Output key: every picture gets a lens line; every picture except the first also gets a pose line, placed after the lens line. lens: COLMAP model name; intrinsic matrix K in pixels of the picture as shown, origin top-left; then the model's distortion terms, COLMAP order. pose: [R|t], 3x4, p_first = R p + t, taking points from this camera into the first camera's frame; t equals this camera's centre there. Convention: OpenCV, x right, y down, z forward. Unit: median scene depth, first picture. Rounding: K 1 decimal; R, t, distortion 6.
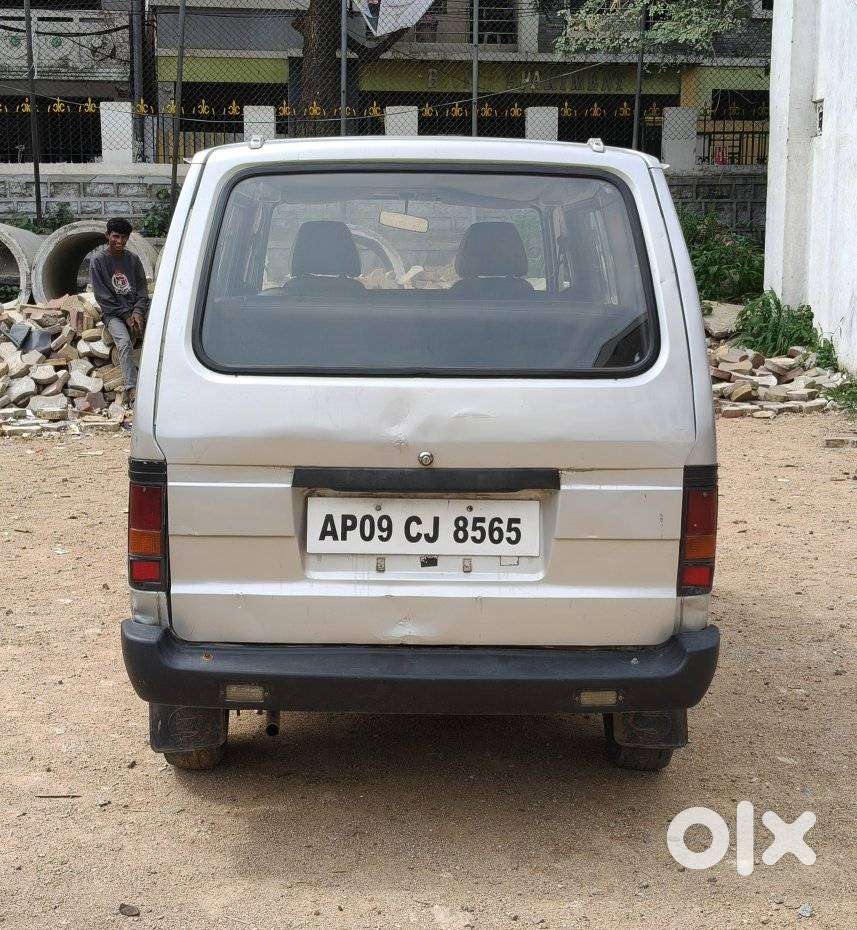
lens RADIAL K [[1484.1, 0, 428.5], [0, 1484.1, 465.0], [0, 0, 1]] dist [0.306489, -1.248094]
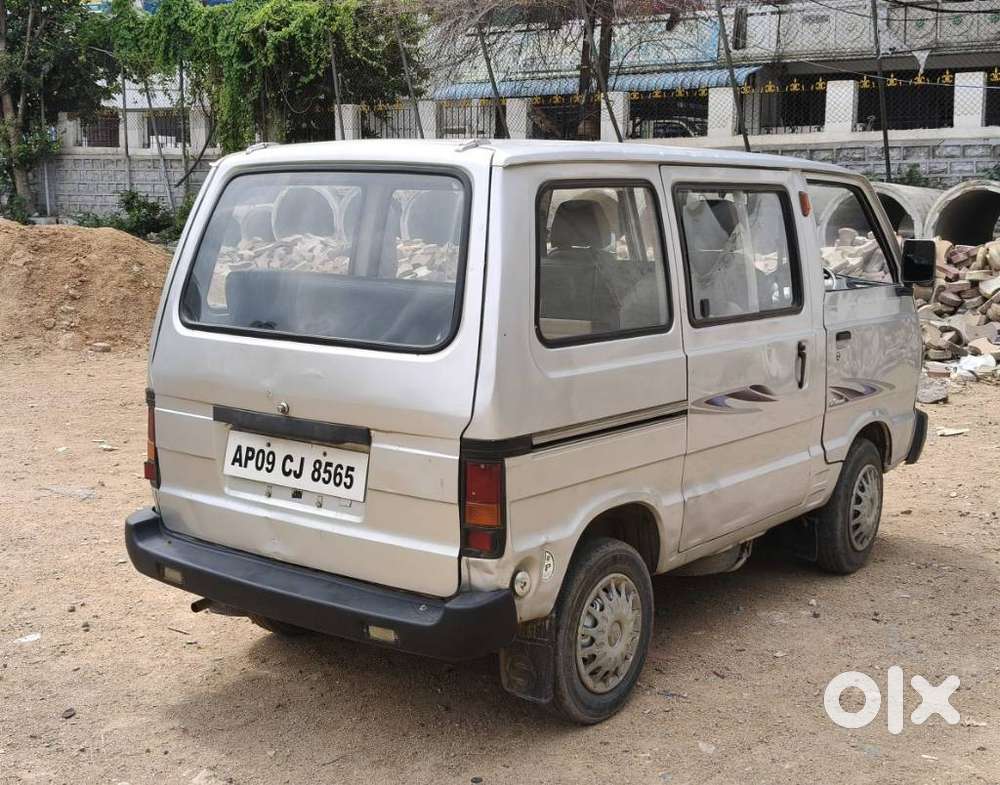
lens RADIAL K [[1279.9, 0, 500.0], [0, 1279.9, 392.5], [0, 0, 1]] dist [0.245789, -0.842148]
pose [[0.785564, 0.089411, -0.612286, 0.653209], [-0.086207, 0.995670, 0.034792, -0.057572], [0.612746, 0.025452, 0.789870, 0.238418]]
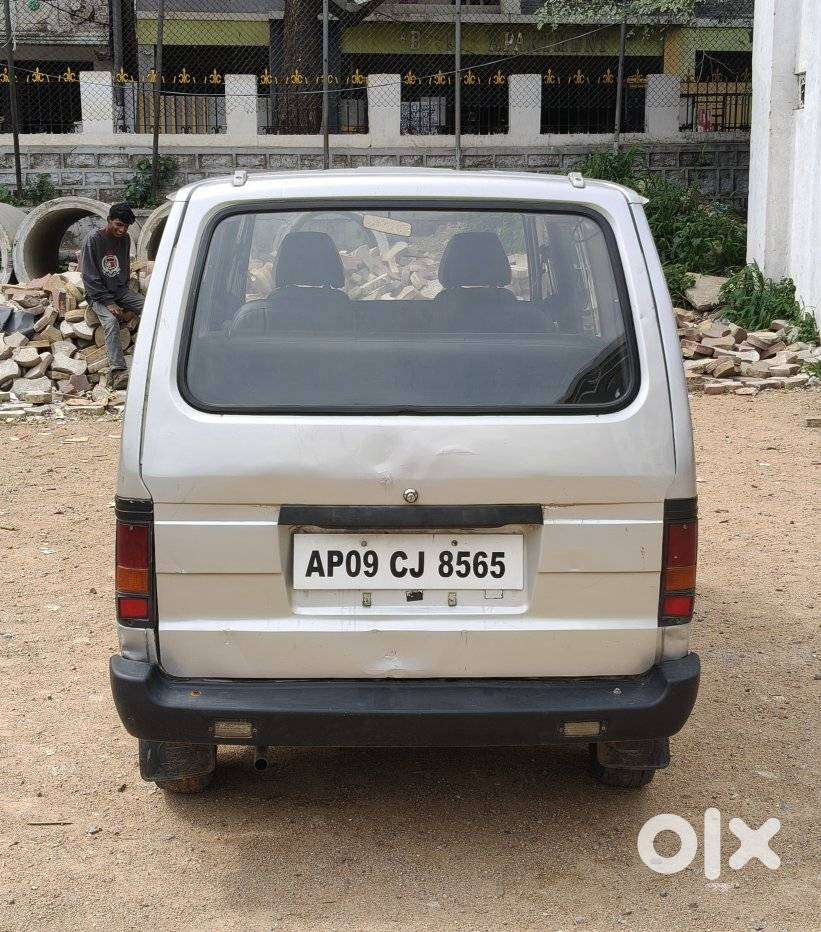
lens RADIAL K [[1482.3, 0, 442.8], [0, 1482.3, 463.0], [0, 0, 1]] dist [0.299917, -1.131088]
pose [[0.999794, -0.008248, 0.018561, 0.001276], [0.007744, 0.999603, 0.027095, -0.045483], [-0.018777, -0.026946, 0.999461, -0.009121]]
